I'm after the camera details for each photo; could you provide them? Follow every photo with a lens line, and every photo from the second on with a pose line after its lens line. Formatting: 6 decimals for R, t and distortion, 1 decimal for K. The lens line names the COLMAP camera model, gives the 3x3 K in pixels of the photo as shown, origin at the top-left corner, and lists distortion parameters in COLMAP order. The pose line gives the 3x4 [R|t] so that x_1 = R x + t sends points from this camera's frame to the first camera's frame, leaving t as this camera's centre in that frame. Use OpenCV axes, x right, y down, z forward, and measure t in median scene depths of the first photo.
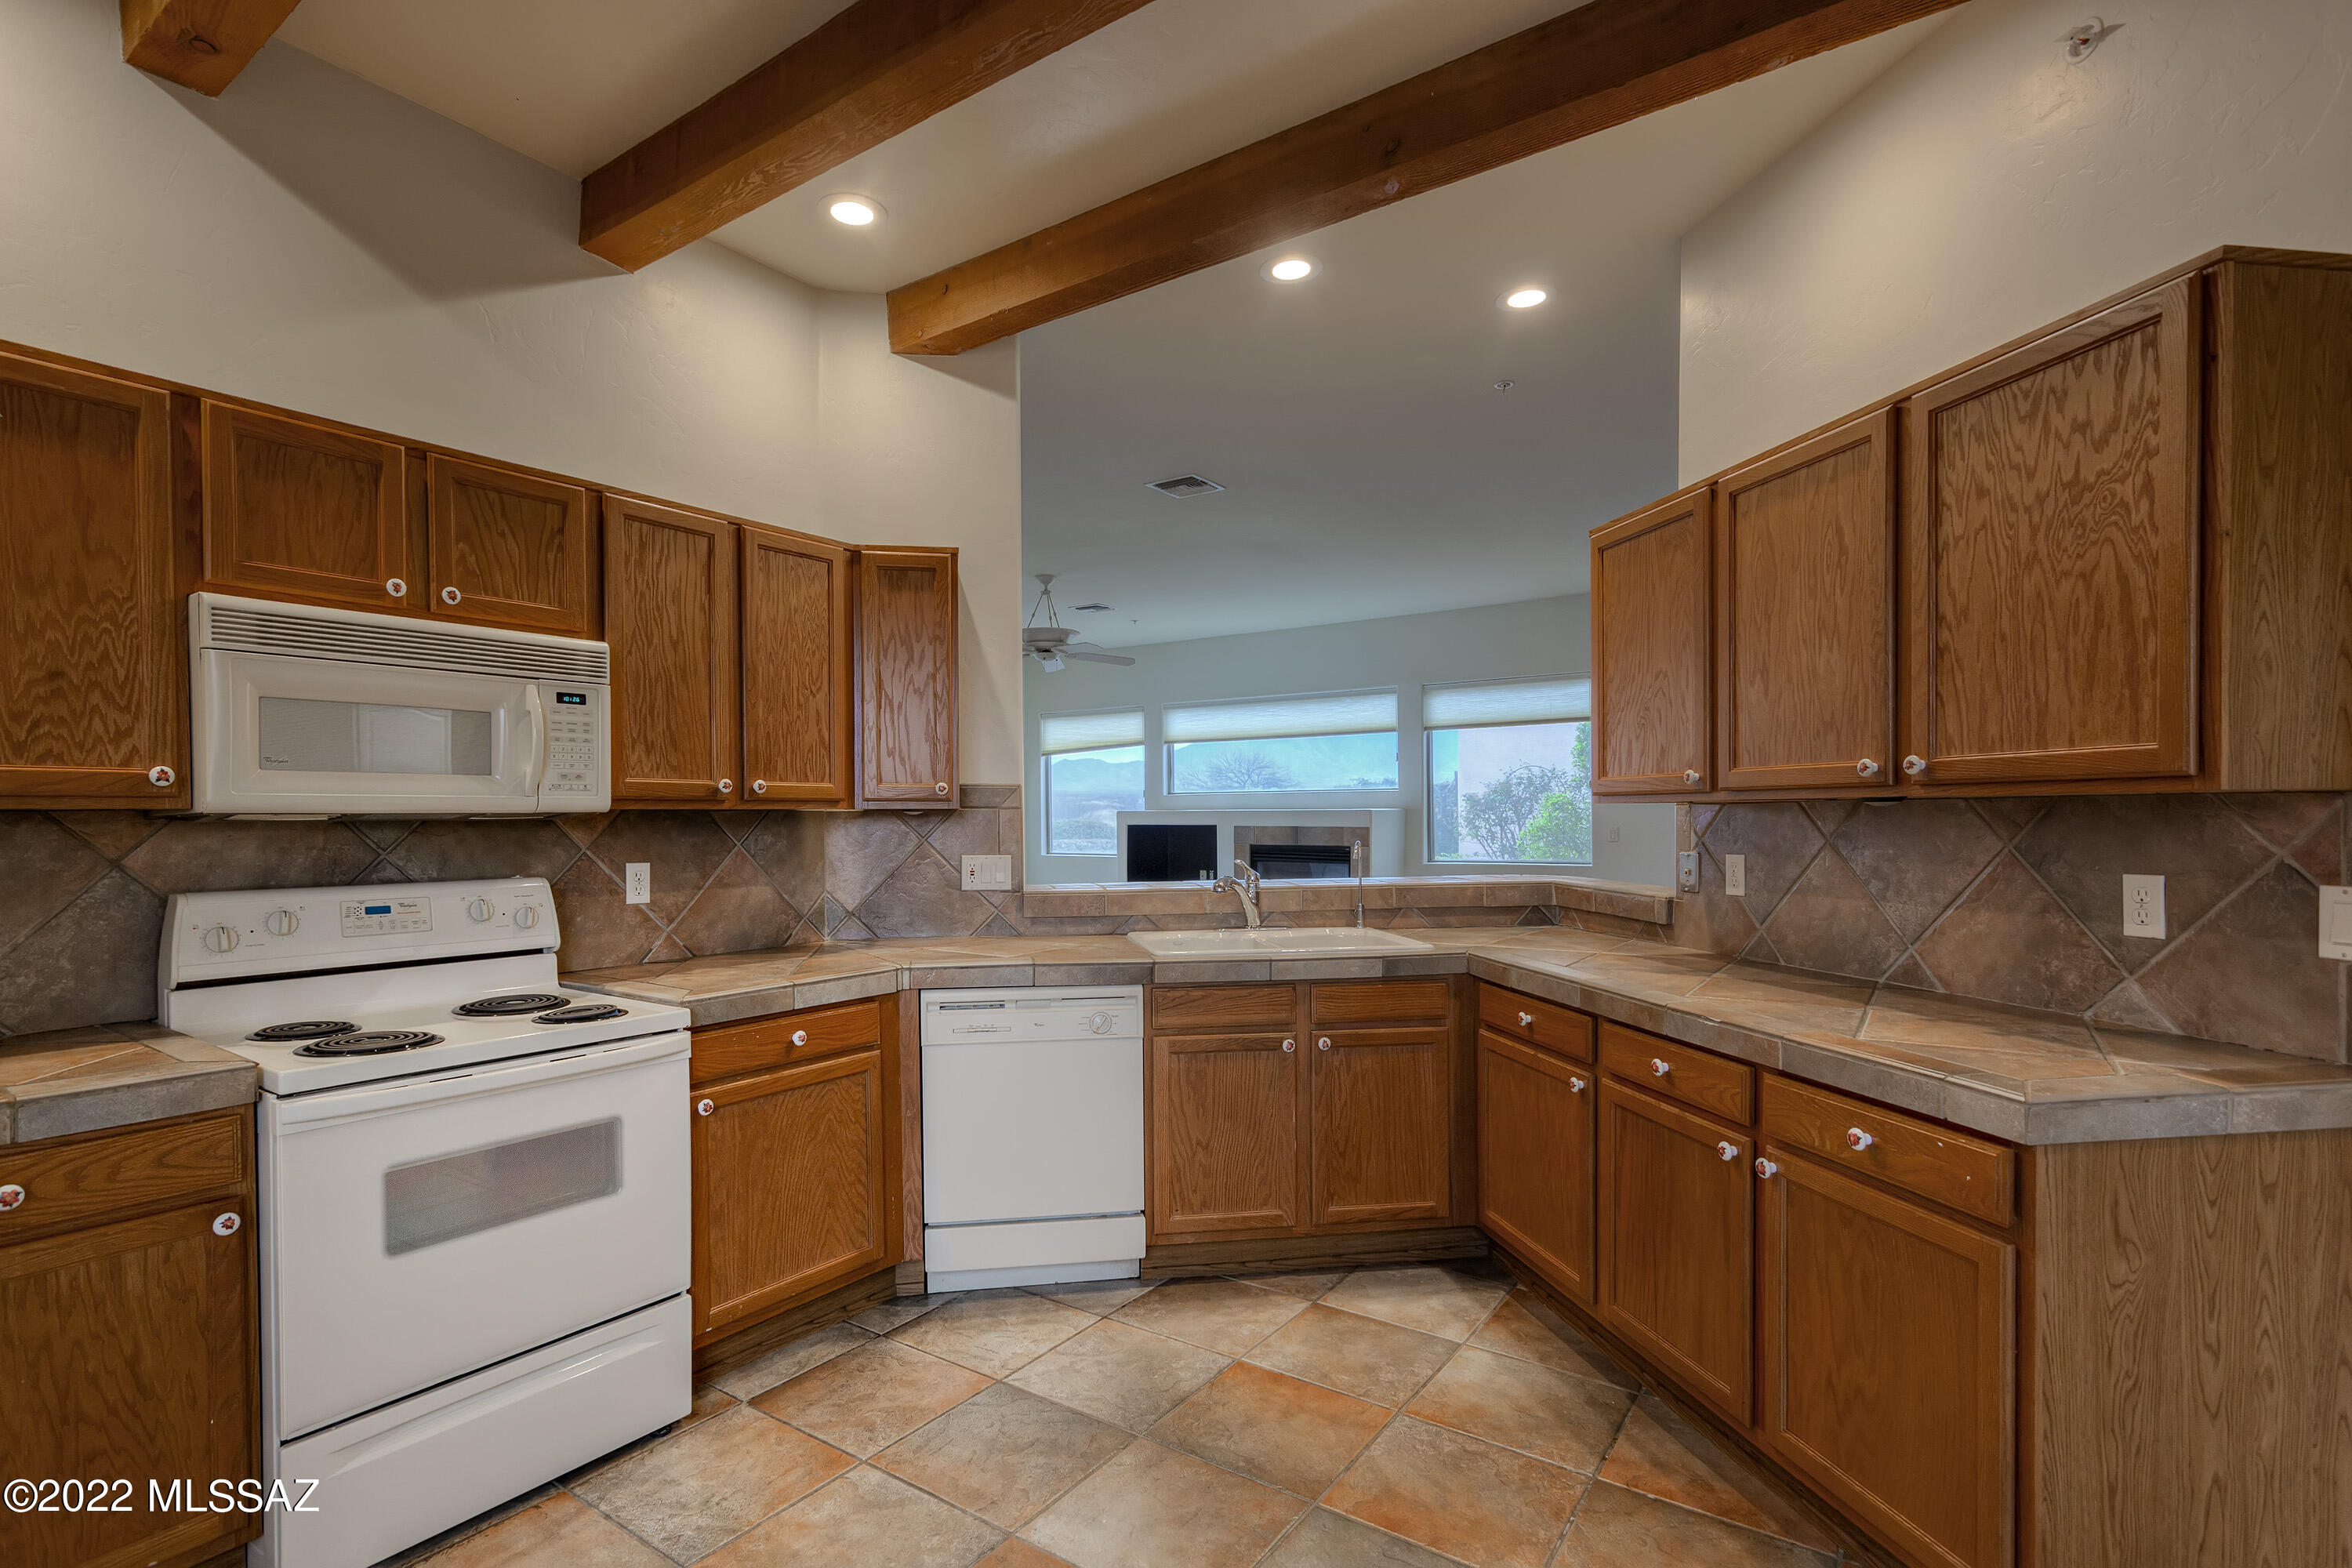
lens RADIAL K [[1129.1, 0, 1133.0], [0, 1129.1, 821.8], [0, 0, 1]] dist [0.001053, 0.000445]
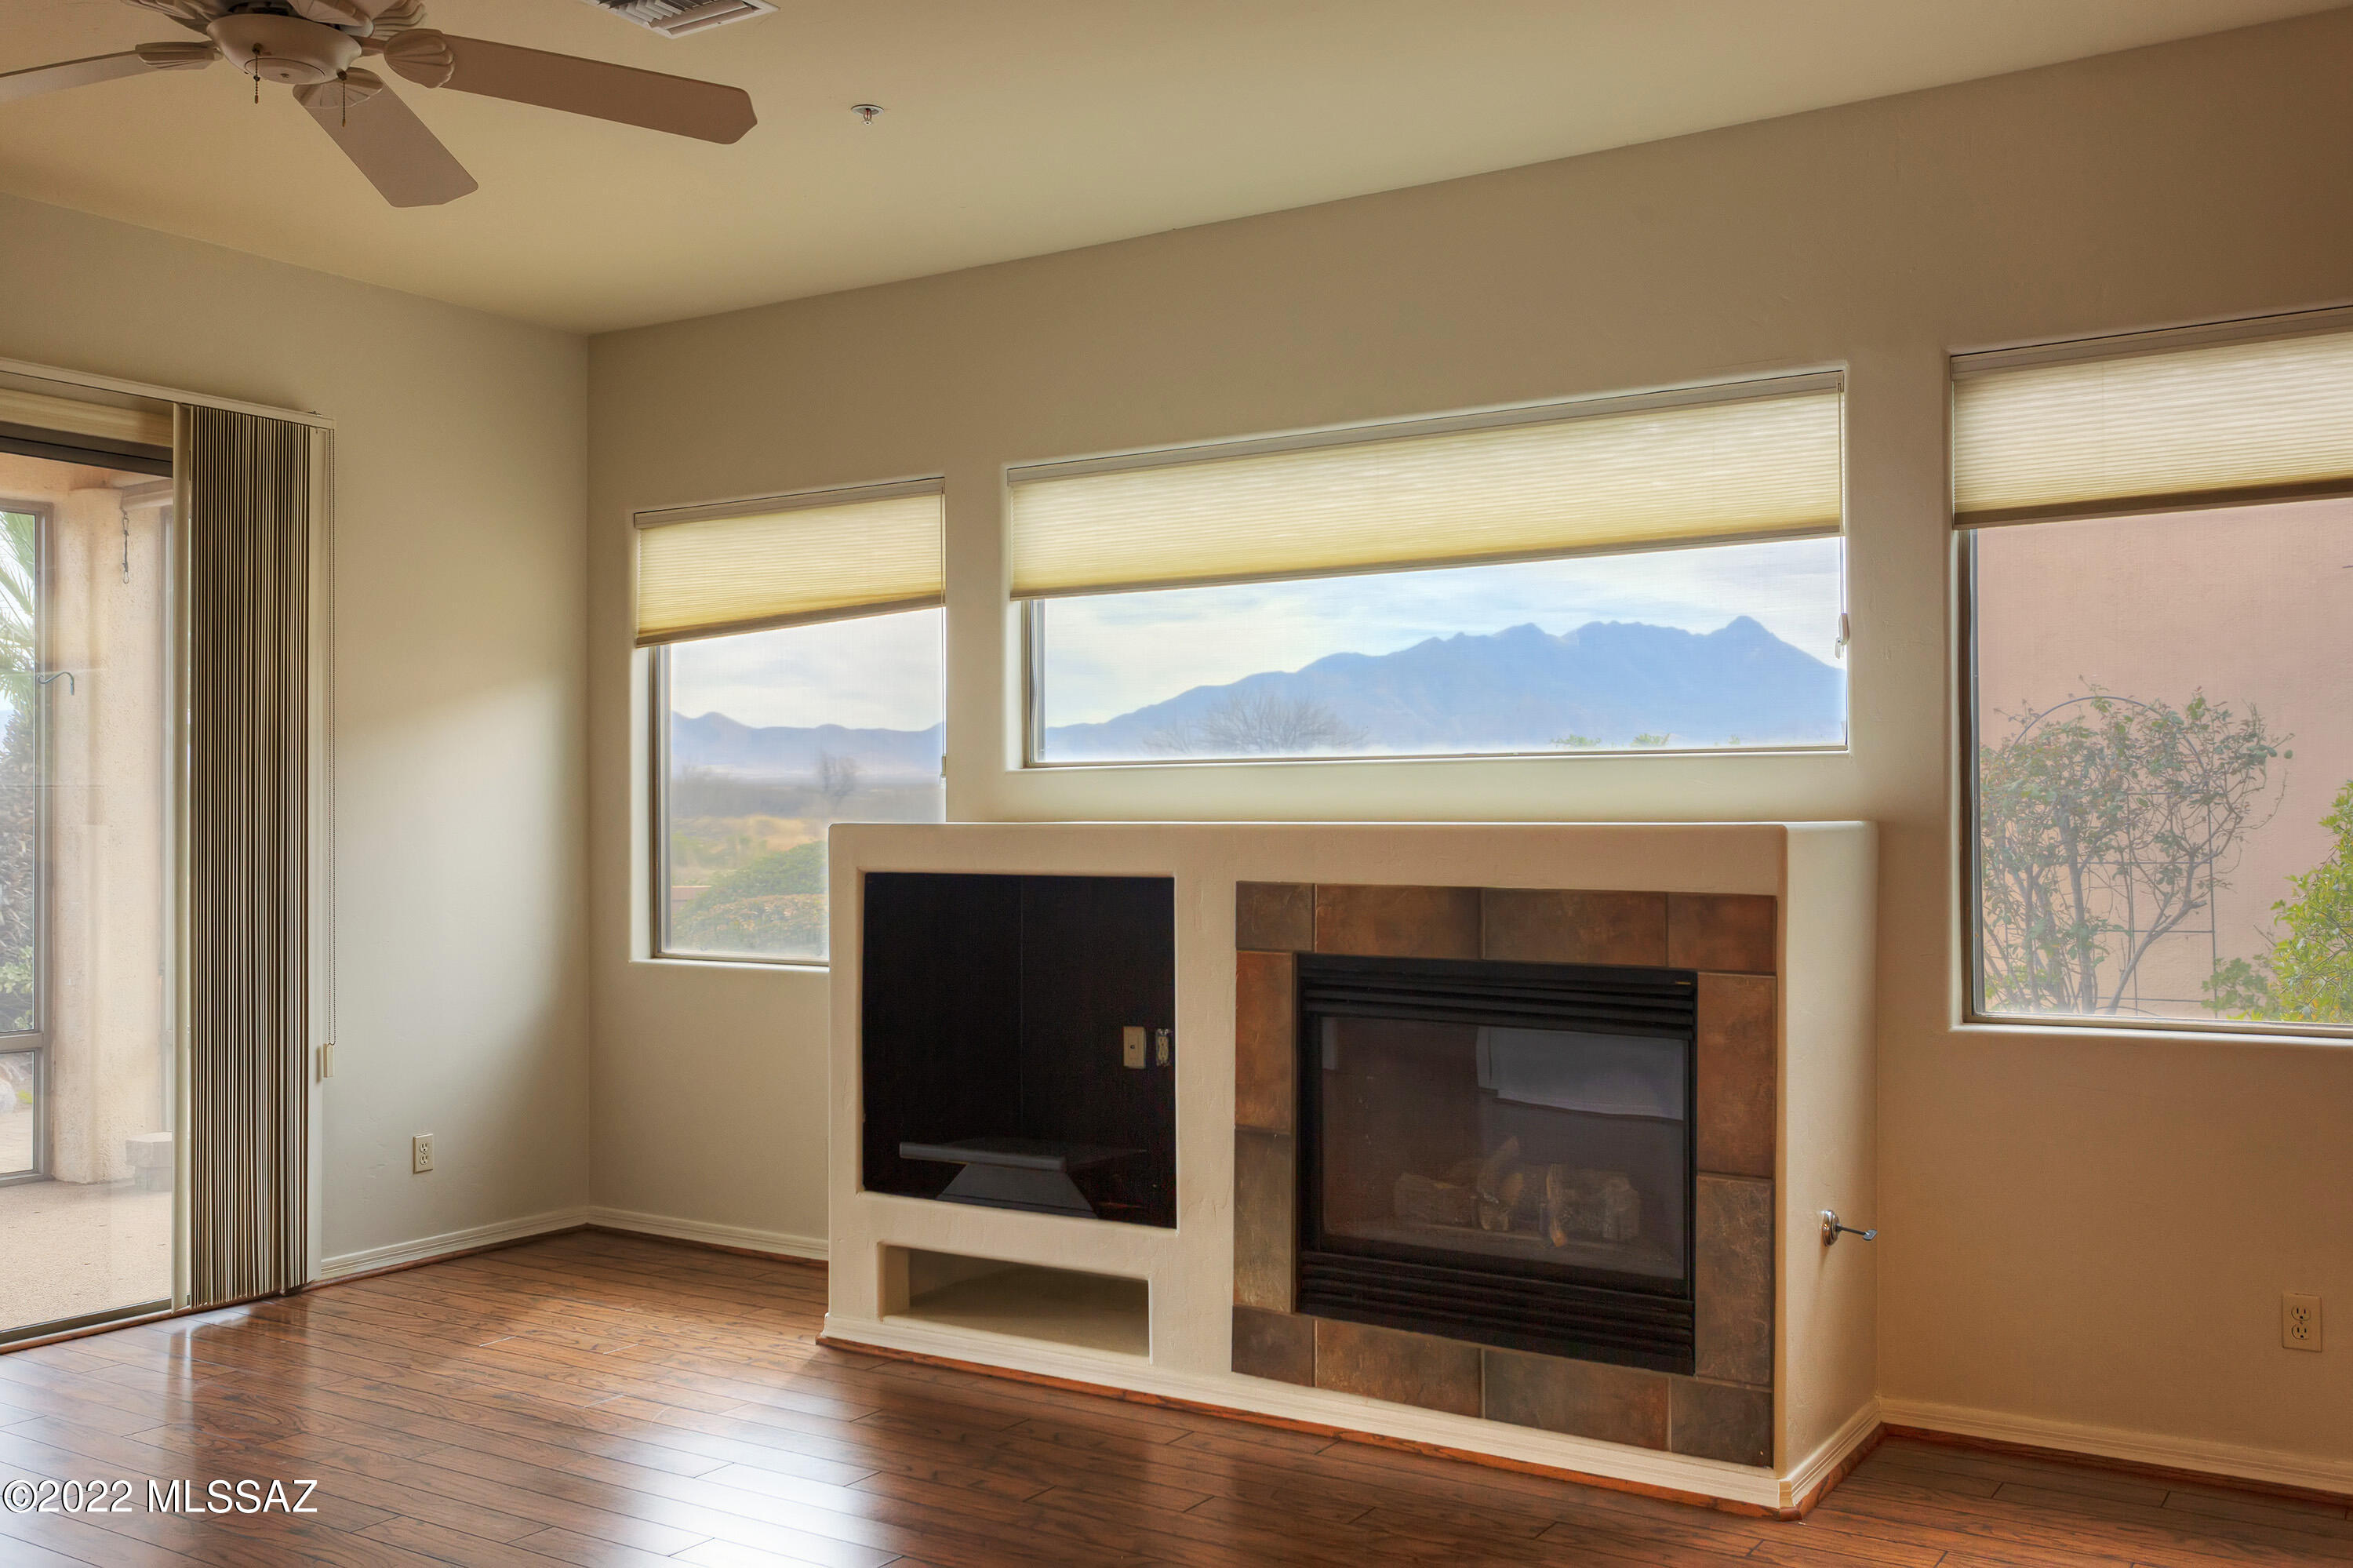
lens RADIAL K [[2057.1, 0, 1162.1], [0, 2057.1, 822.5], [0, 0, 1]] dist [0.007820, 0.000460]
pose [[0.998696, 0.004052, 0.050889, 0.156603], [-0.003686, 0.999967, -0.007301, -0.022971], [-0.050917, 0.007104, 0.998678, 1.710757]]
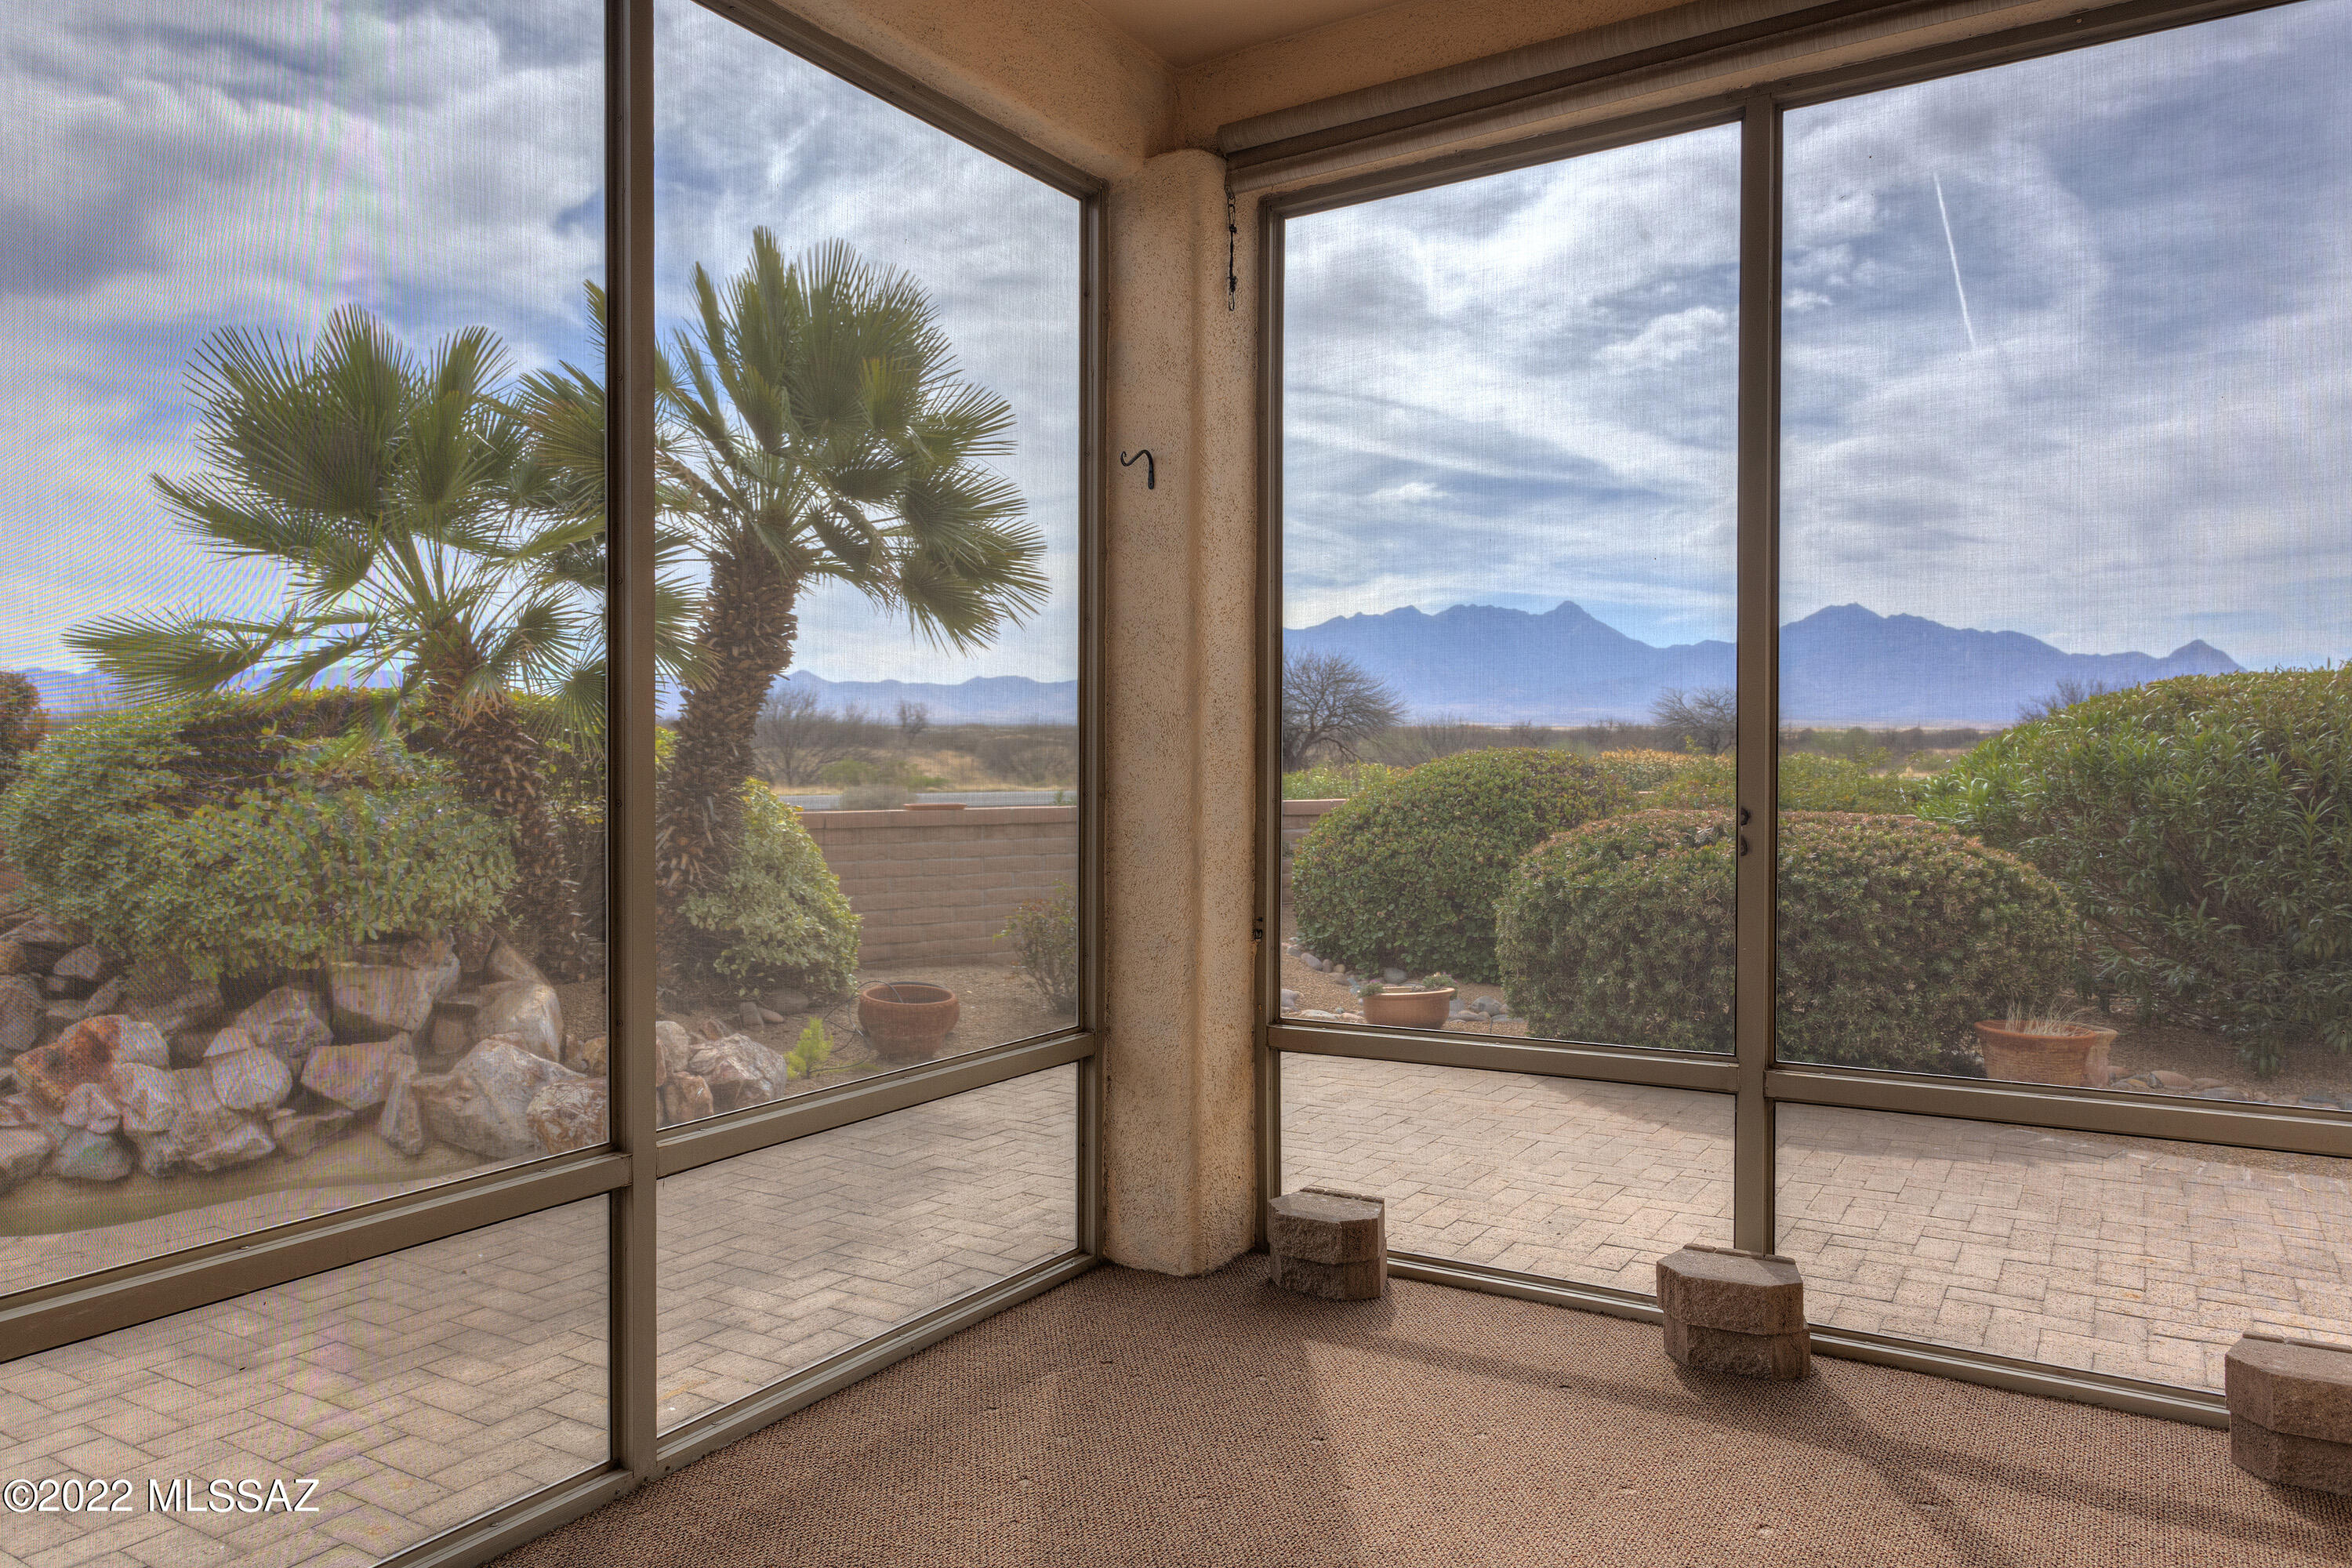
lens RADIAL K [[1542.0, 0, 1172.3], [0, 1542.0, 773.3], [0, 0, 1]] dist [0.002166, -0.003213]
pose [[0.997738, 0.005062, 0.067029, -1.292173], [-0.005391, 0.999974, 0.004721, 0.024087], [-0.067003, -0.005072, 0.997740, 3.332038]]
